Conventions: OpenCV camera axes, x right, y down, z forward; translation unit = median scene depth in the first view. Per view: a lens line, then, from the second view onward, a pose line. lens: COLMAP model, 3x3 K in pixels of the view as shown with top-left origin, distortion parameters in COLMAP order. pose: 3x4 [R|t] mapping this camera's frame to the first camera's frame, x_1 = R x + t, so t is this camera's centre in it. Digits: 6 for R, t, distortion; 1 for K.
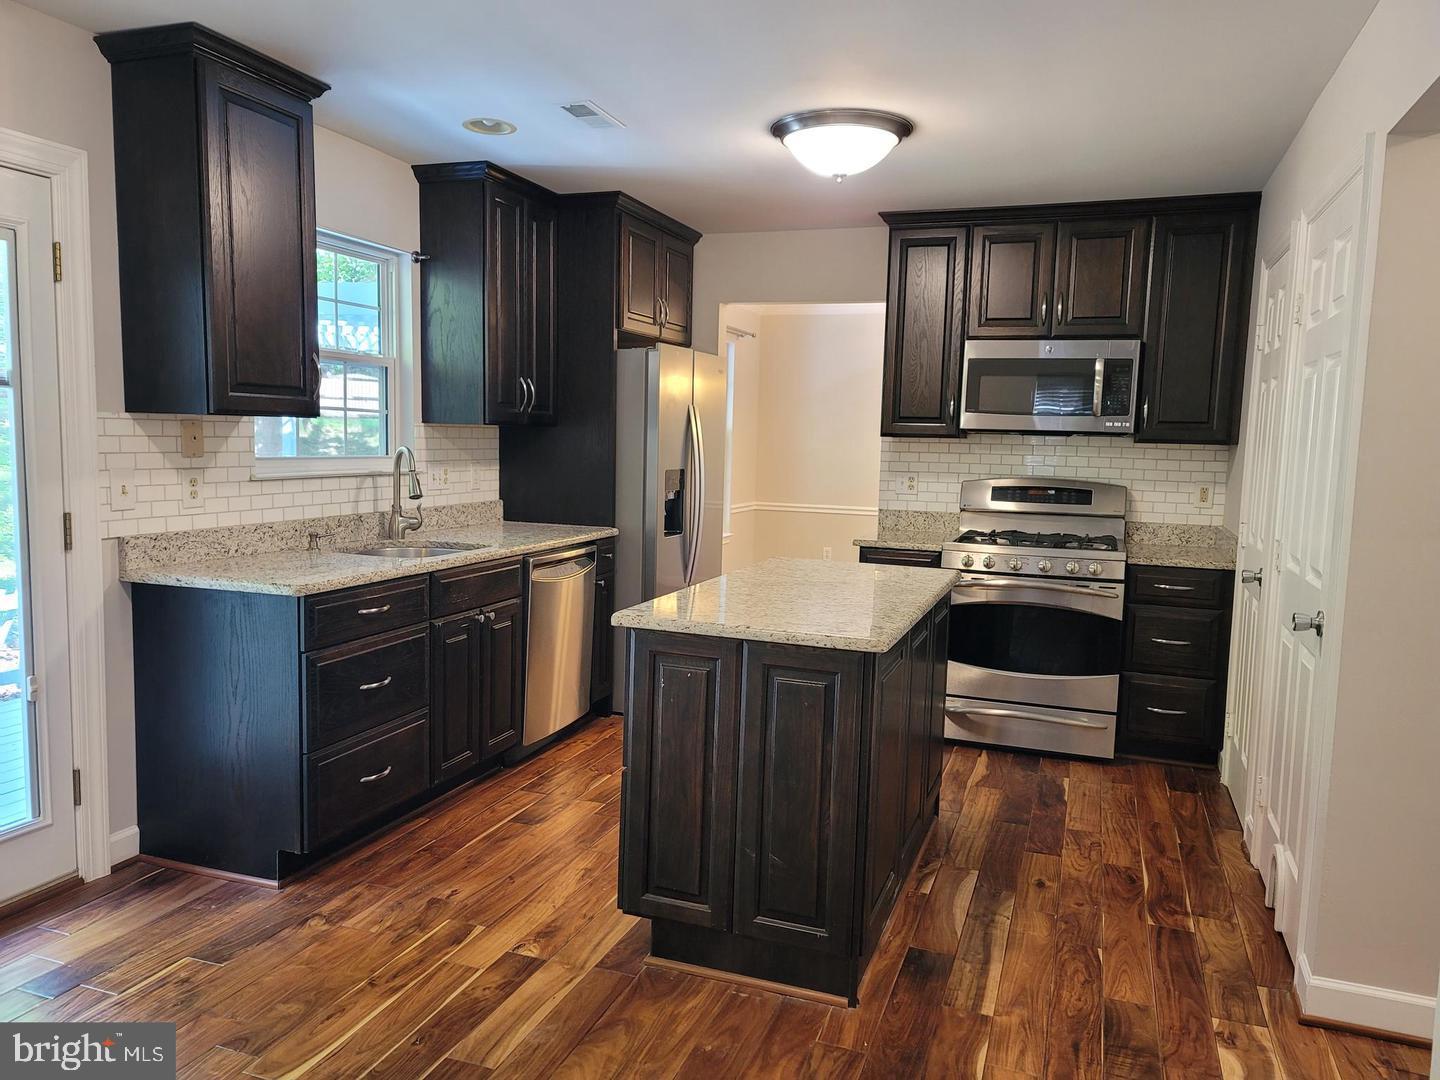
lens RADIAL K [[1063.4, 0, 703.8], [0, 1063.4, 534.9], [0, 0, 1]] dist [0.057970, -0.024290]
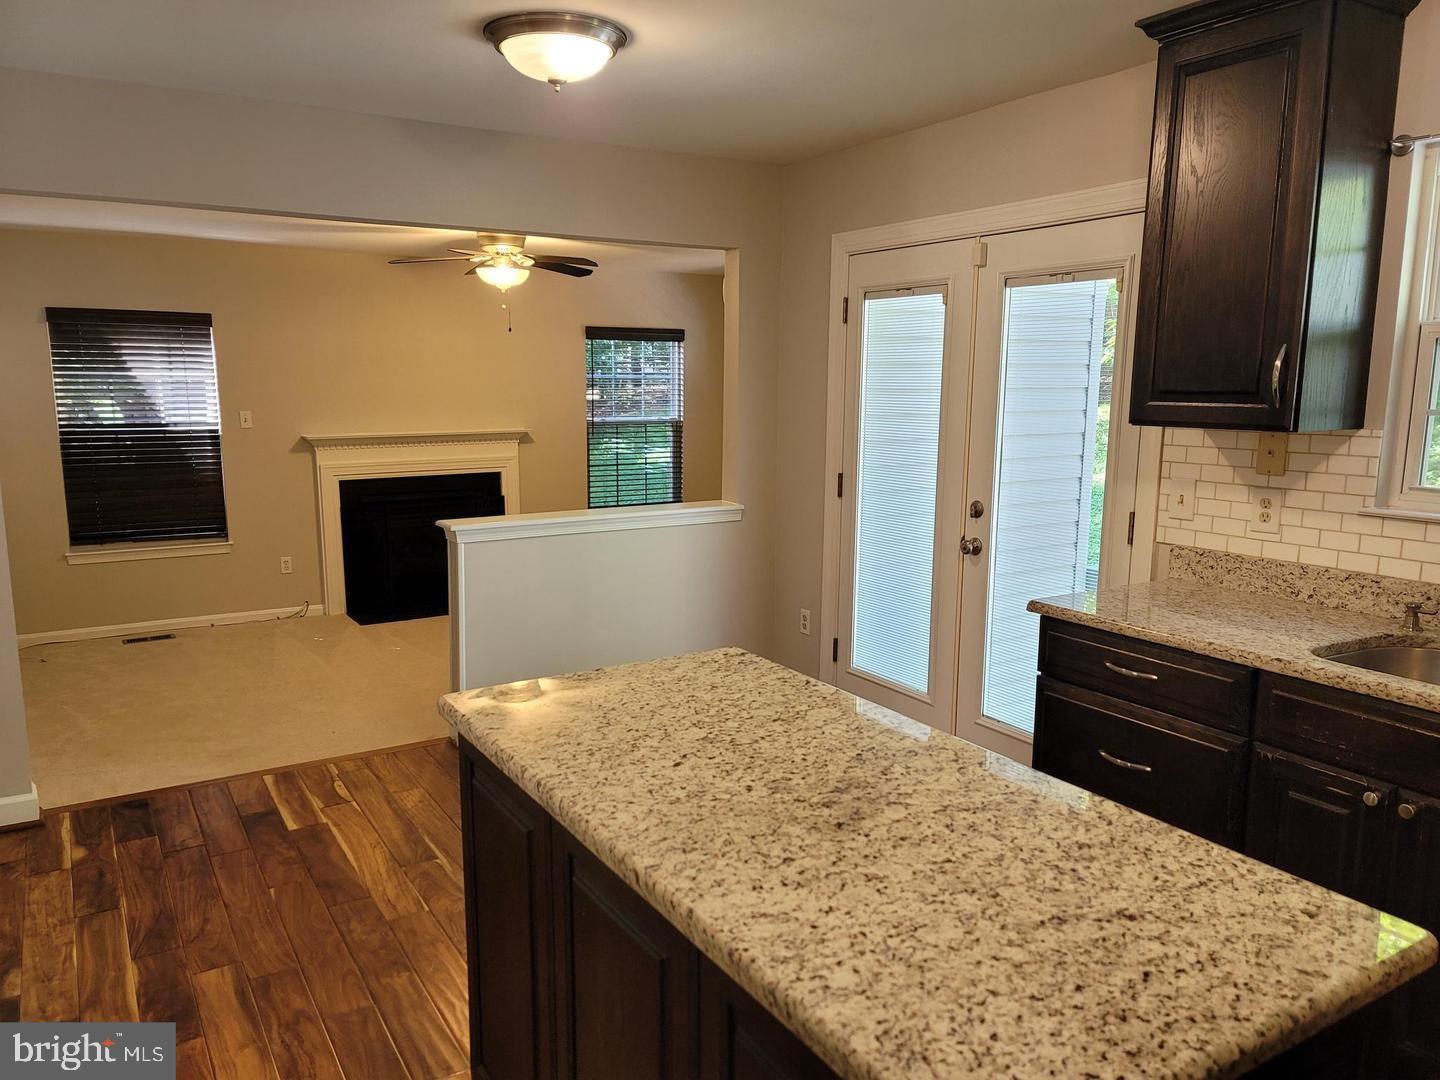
lens RADIAL K [[1063.4, 0, 703.8], [0, 1063.4, 534.9], [0, 0, 1]] dist [0.057970, -0.024290]
pose [[-0.617477, 0.090703, -0.781342, 0.499807], [-0.093452, 0.977835, 0.187366, -0.147728], [0.781018, 0.188712, -0.595314, 1.191206]]
